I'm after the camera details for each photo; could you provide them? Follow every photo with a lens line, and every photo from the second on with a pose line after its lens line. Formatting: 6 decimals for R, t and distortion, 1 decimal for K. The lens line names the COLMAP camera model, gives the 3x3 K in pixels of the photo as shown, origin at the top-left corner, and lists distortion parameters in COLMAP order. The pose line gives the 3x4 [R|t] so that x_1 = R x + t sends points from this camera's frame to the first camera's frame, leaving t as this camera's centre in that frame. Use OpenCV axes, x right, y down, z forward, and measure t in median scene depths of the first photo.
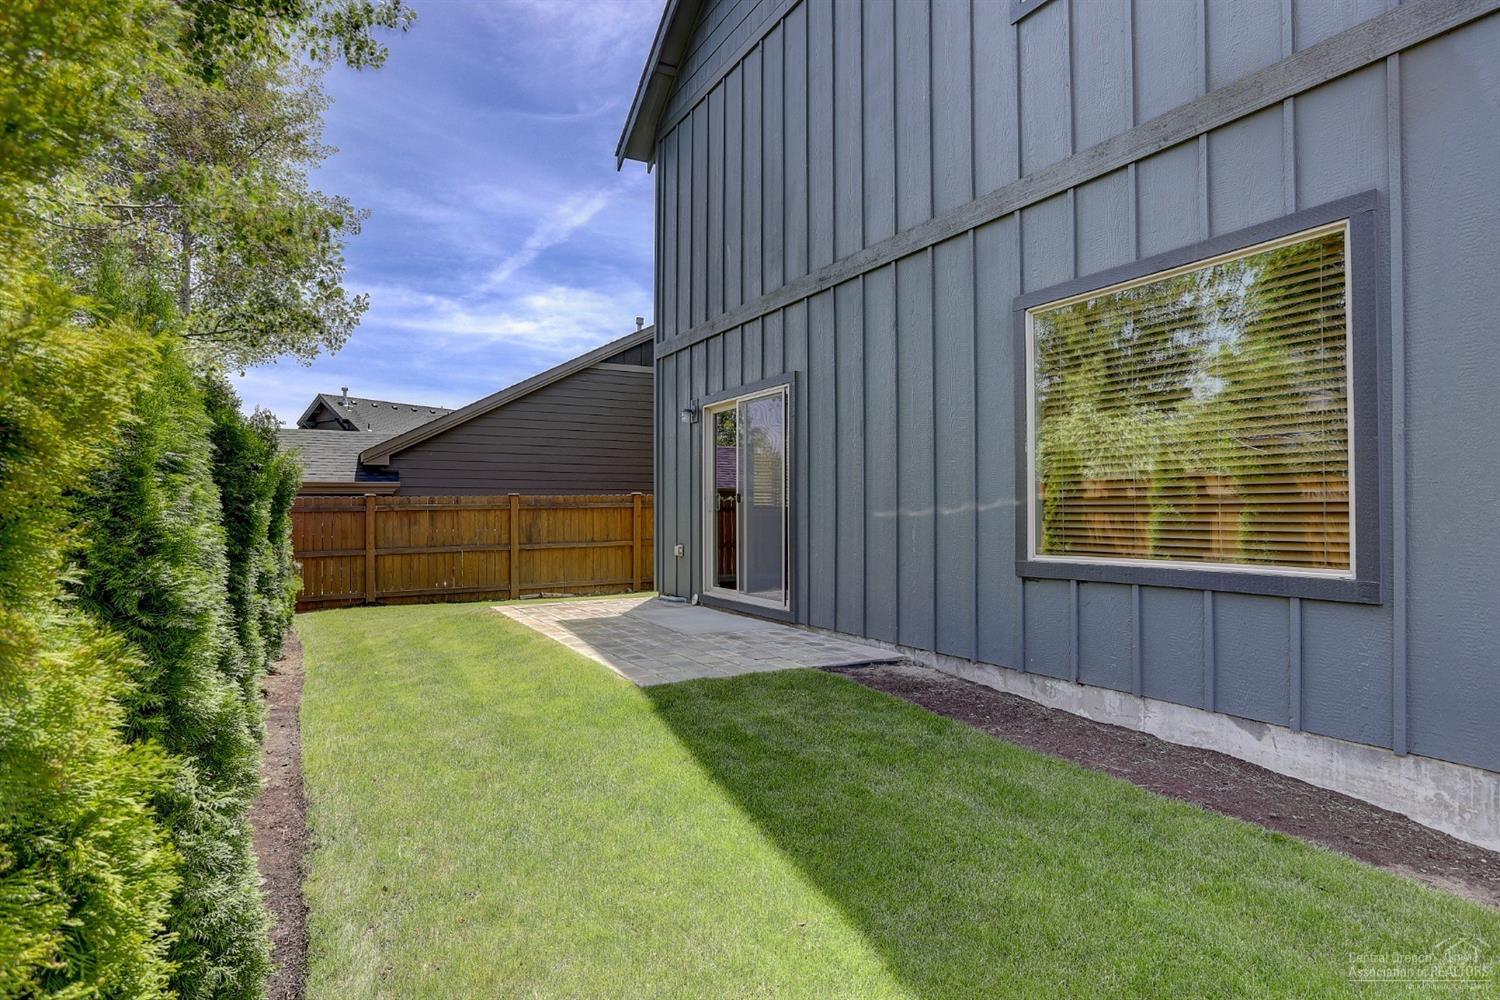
lens RADIAL K [[823.8, 0, 750.7], [0, 823.8, 499.5], [0, 0, 1]] dist [-0.000195, -0.000049]
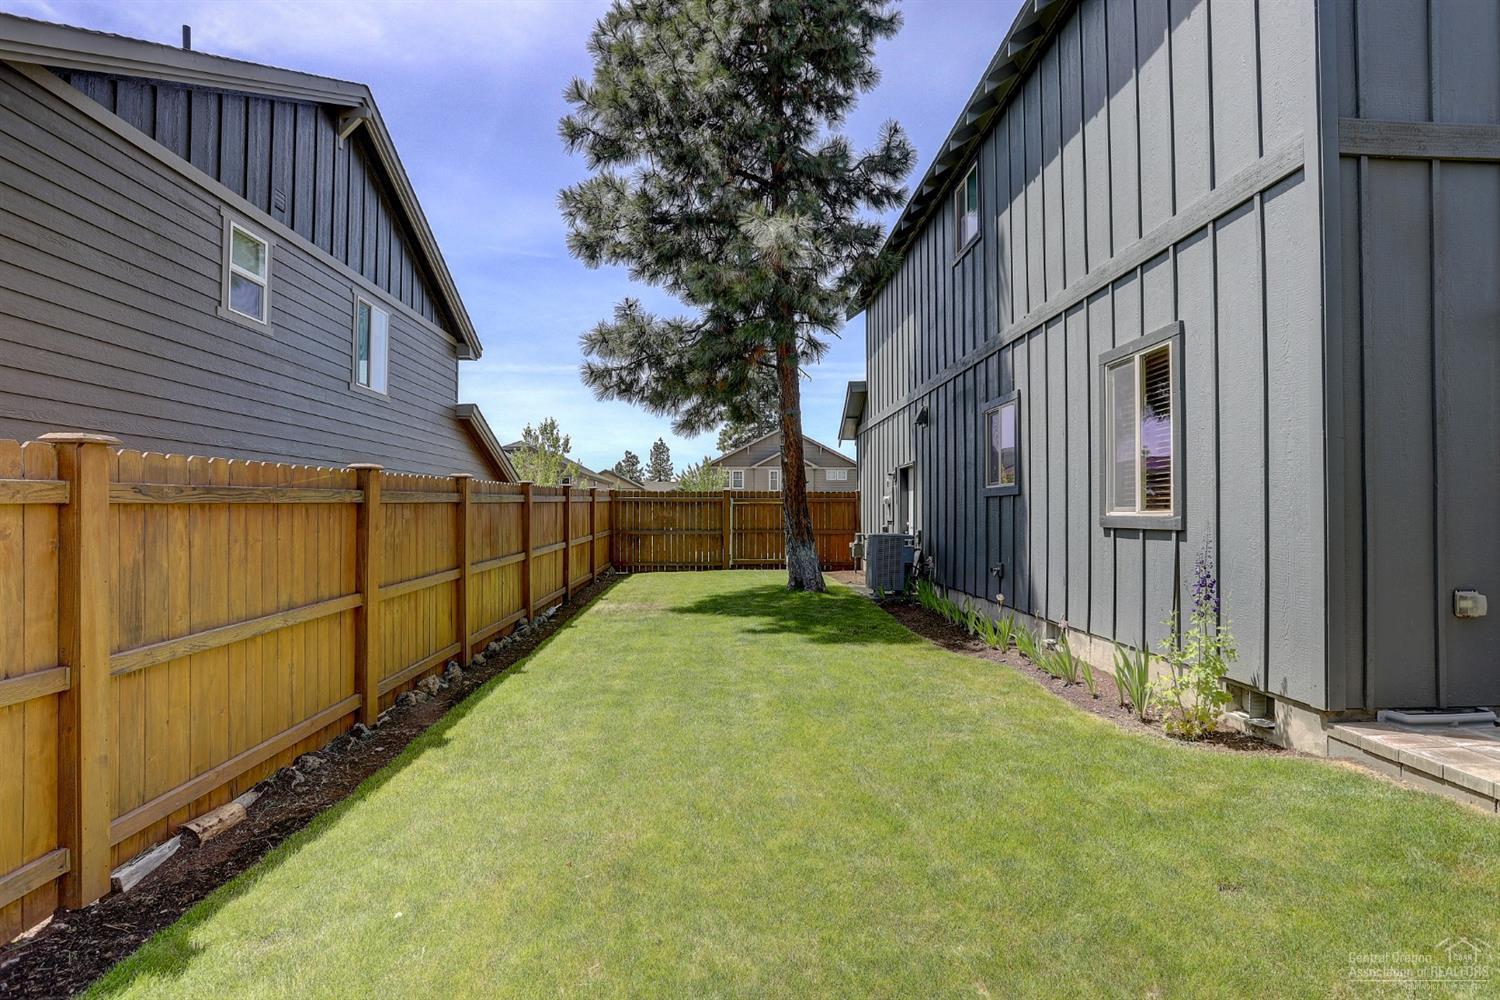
lens RADIAL K [[718.7, 0, 749.8], [0, 718.7, 503.2], [0, 0, 1]] dist [-0.002789, 0.001182]
pose [[0.457611, 0.011892, 0.889073, -0.372243], [-0.009111, 0.999921, -0.008685, 0.011111], [-0.889106, -0.004126, 0.457683, 0.735283]]
